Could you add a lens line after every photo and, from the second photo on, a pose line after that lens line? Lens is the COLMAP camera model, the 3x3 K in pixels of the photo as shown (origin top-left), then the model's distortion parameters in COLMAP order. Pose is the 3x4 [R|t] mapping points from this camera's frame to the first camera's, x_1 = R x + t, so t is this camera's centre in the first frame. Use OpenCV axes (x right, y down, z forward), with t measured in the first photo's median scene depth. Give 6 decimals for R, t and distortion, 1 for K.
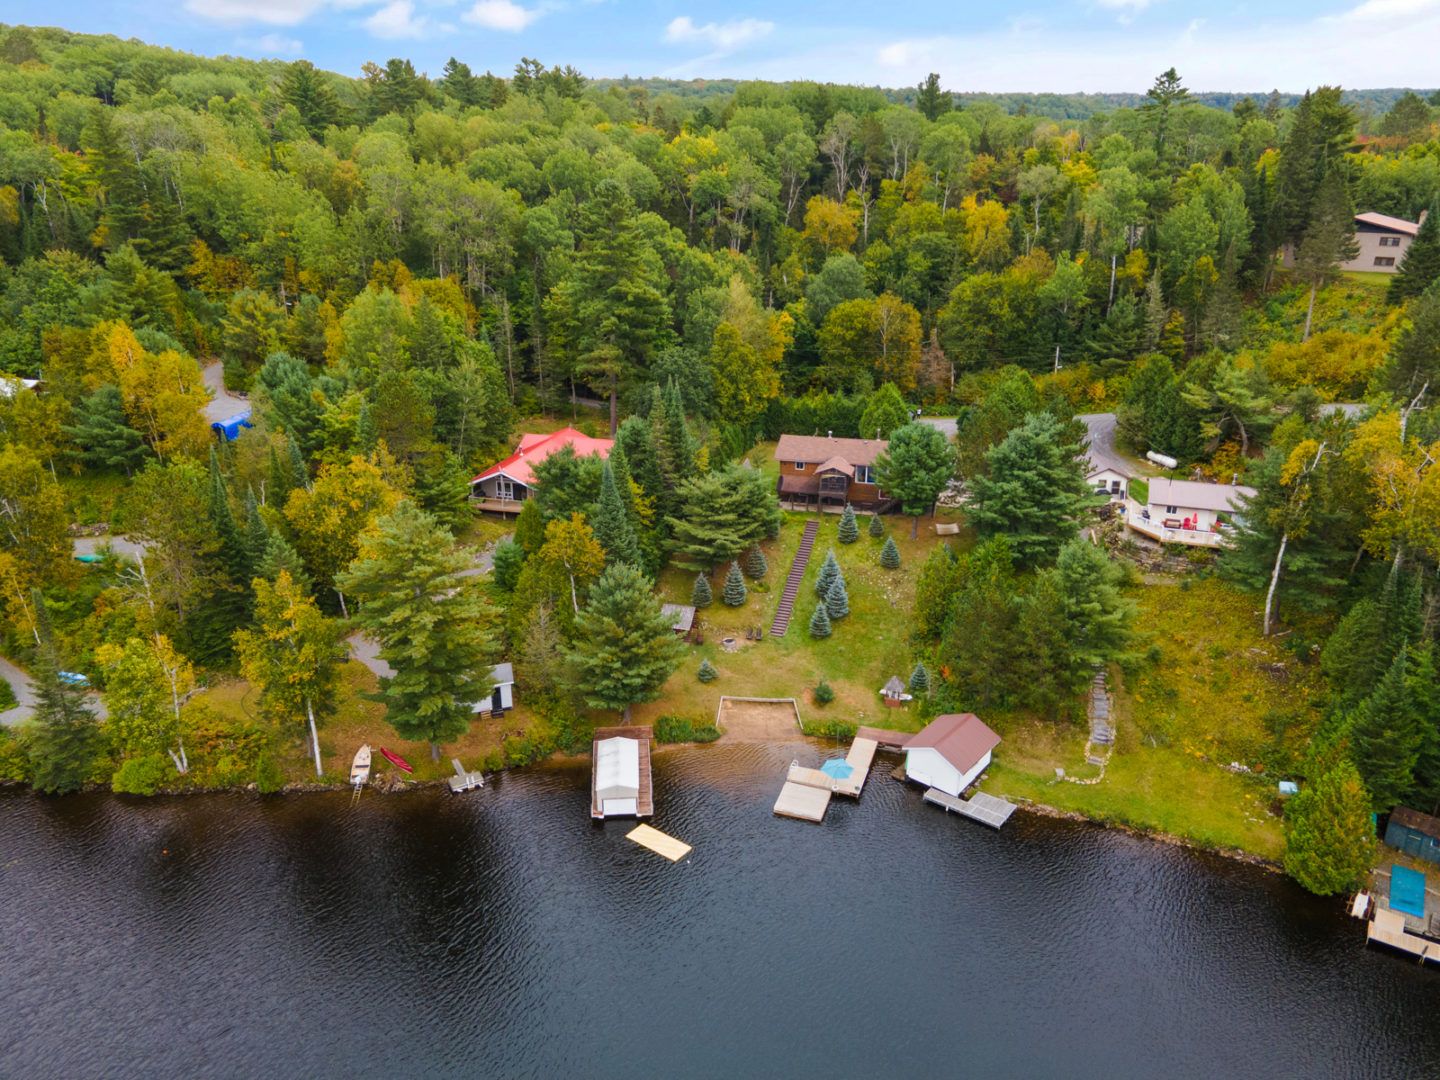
lens RADIAL K [[752.7, 0, 727.5], [0, 752.7, 530.2], [0, 0, 1]] dist [-0.003524, -0.000551]
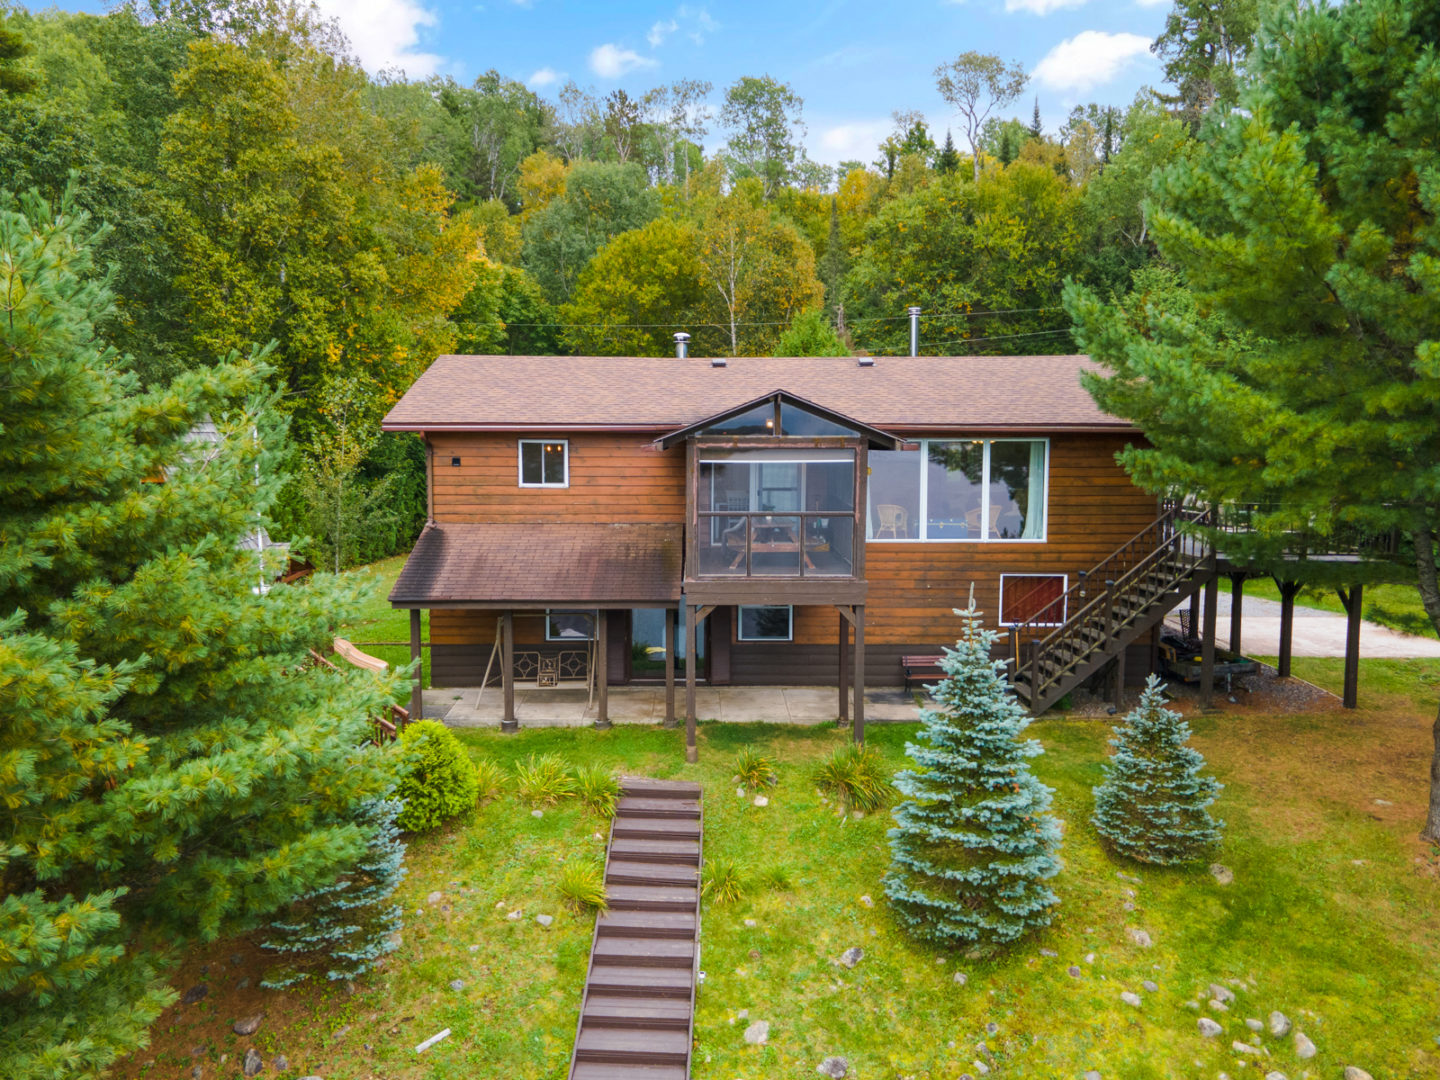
lens RADIAL K [[1188.7, 0, 735.8], [0, 1188.7, 541.5], [0, 0, 1]] dist [0.065401, 0.004476]
pose [[0.964012, -0.025102, 0.264672, 0.079785], [0.080378, 0.976462, -0.200152, -0.012476], [-0.253418, 0.214222, 0.943339, 0.887772]]
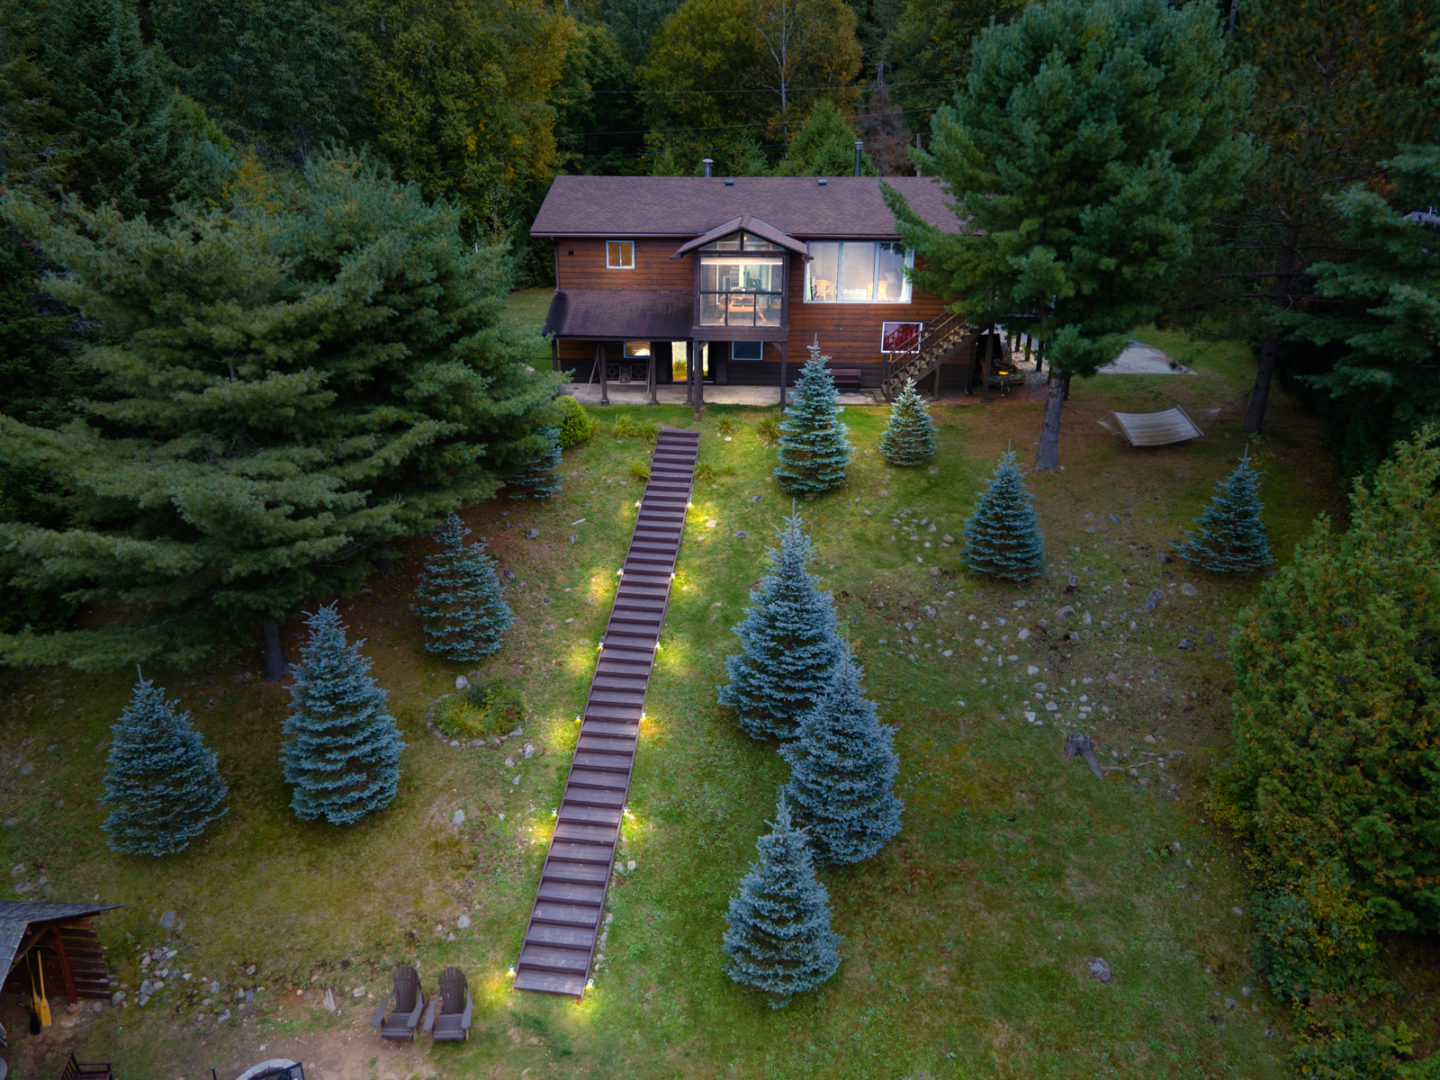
lens RADIAL K [[1105.6, 0, 720.0], [0, 1105.6, 540.0], [0, 0, 1]] dist [0.061841, 0.001289]
pose [[0.982181, -0.062514, 0.177236, 0.059217], [0.057130, 0.997742, 0.035326, 0.017981], [-0.179044, -0.024571, 0.983534, 0.662588]]
